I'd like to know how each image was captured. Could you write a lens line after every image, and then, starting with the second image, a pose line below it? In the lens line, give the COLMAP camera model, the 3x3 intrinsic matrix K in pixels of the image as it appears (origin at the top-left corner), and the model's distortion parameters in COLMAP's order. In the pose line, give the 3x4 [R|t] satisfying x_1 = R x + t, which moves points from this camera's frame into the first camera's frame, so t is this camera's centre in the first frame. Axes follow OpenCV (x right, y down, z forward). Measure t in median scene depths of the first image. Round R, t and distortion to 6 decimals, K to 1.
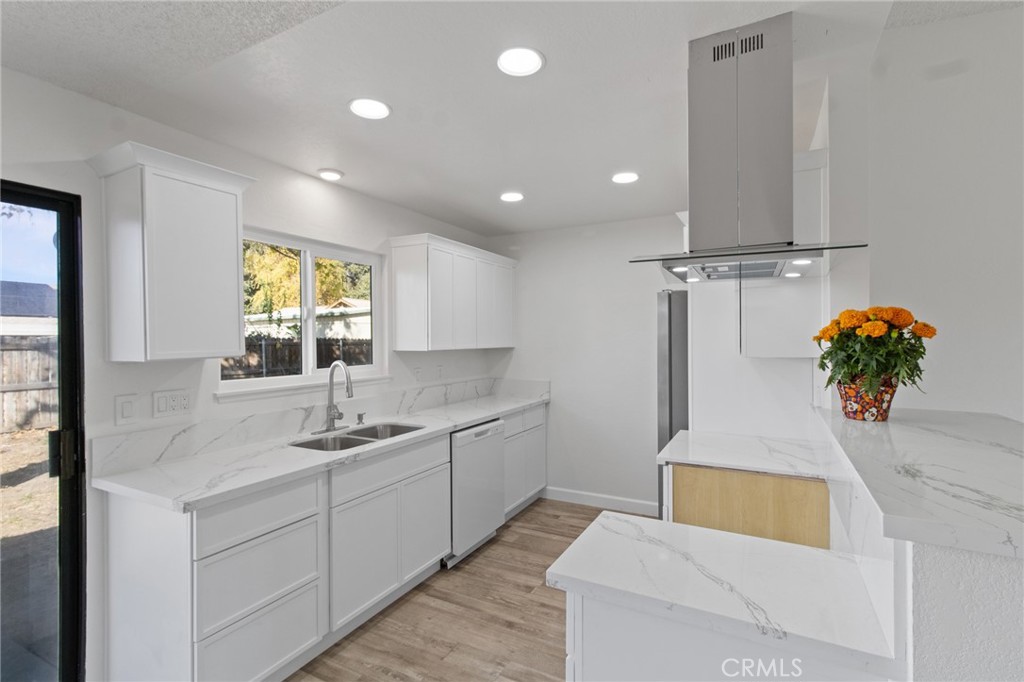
lens RADIAL K [[477.9, 0, 512.7], [0, 477.9, 342.4], [0, 0, 1]] dist [-0.003468, -0.000421]
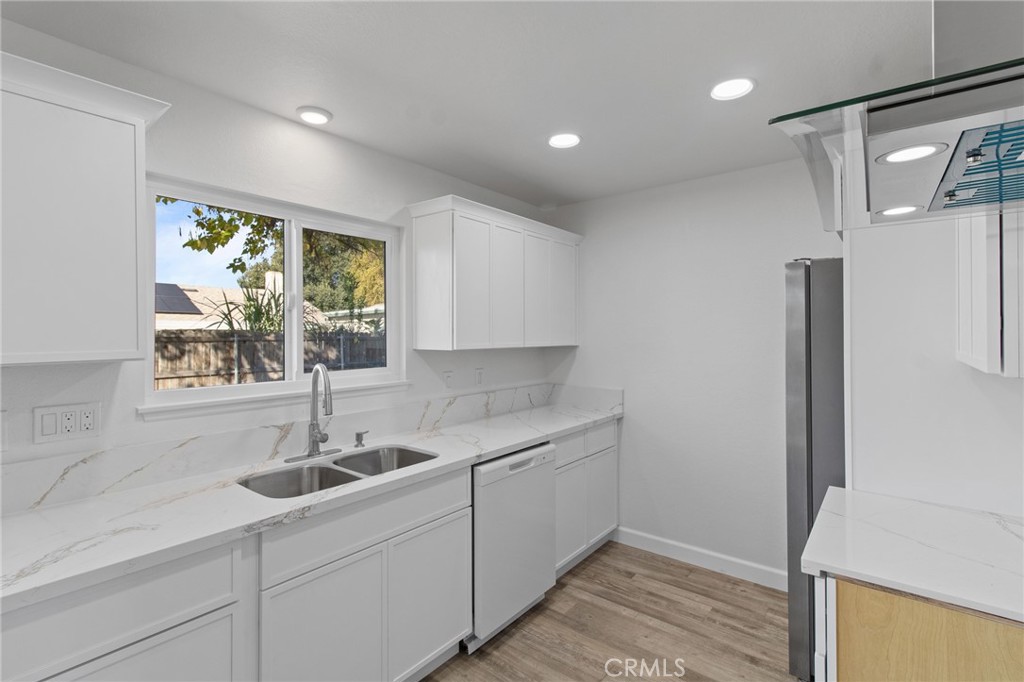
lens RADIAL K [[477.9, 0, 509.0], [0, 477.9, 331.1], [0, 0, 1]] dist [-0.003468, -0.000421]
pose [[0.982524, 0.002629, -0.186119, 0.053019], [-0.005181, 0.999899, -0.013222, -0.003589], [0.186065, 0.013955, 0.982438, 0.277679]]
